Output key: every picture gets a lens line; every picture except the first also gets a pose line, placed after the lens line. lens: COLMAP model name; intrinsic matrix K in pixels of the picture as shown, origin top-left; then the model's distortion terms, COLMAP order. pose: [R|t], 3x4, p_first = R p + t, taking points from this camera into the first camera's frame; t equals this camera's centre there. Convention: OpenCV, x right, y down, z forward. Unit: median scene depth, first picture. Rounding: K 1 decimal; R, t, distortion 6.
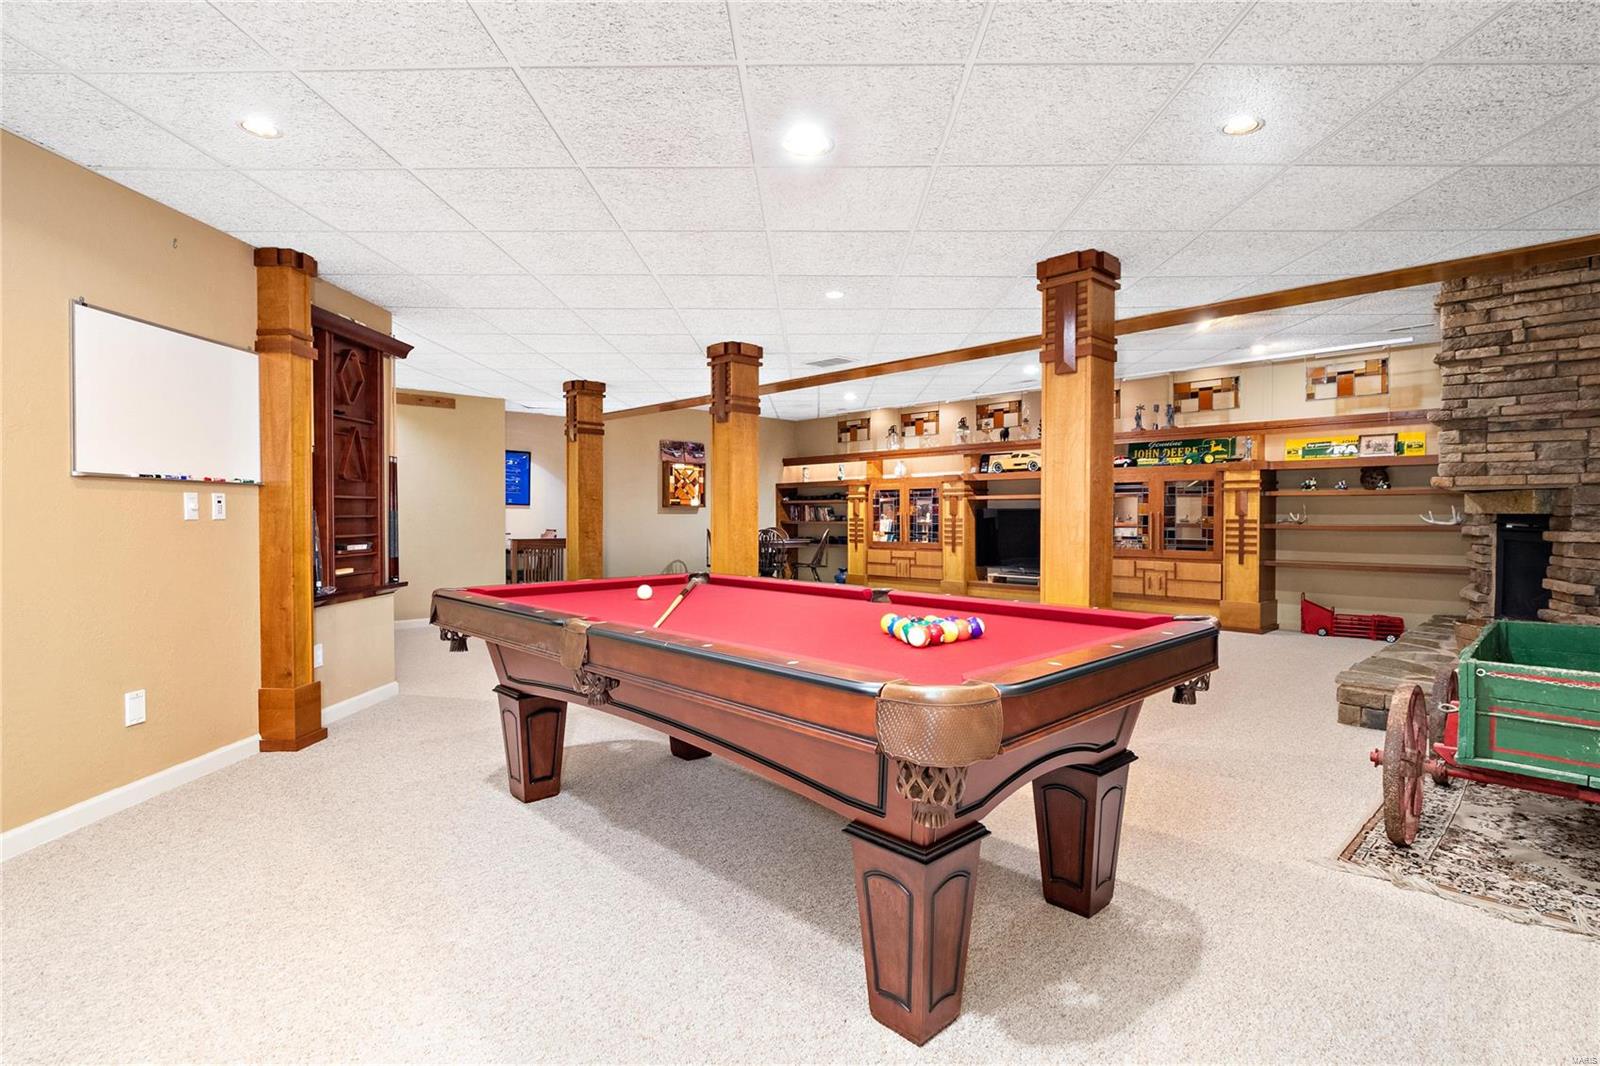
lens RADIAL K [[760.2, 0, 796.5], [0, 760.2, 512.9], [0, 0, 1]] dist [-0.000160, 0.000015]
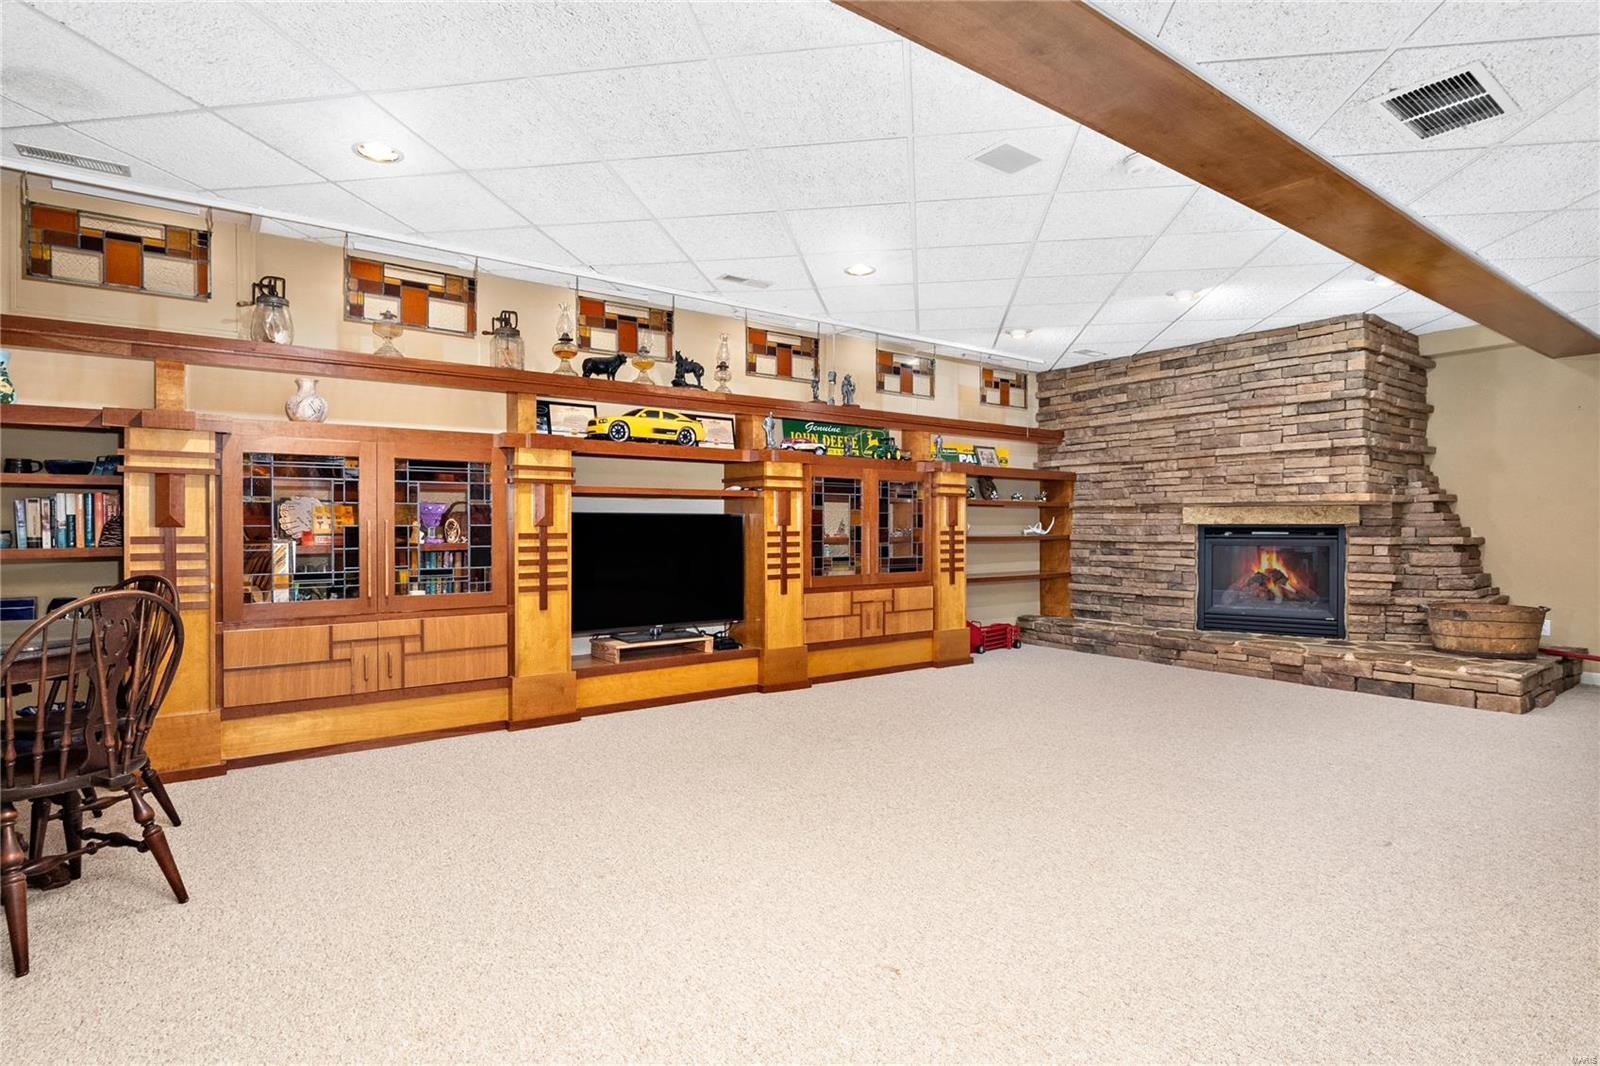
lens RADIAL K [[796.8, 0, 801.6], [0, 796.8, 527.4], [0, 0, 1]] dist [-0.013931, -0.000095]
pose [[0.136426, -0.000159, 0.990650, -0.313062], [-0.001467, 0.999999, 0.000363, 0.004664], [-0.990649, -0.001503, 0.136426, 1.046458]]
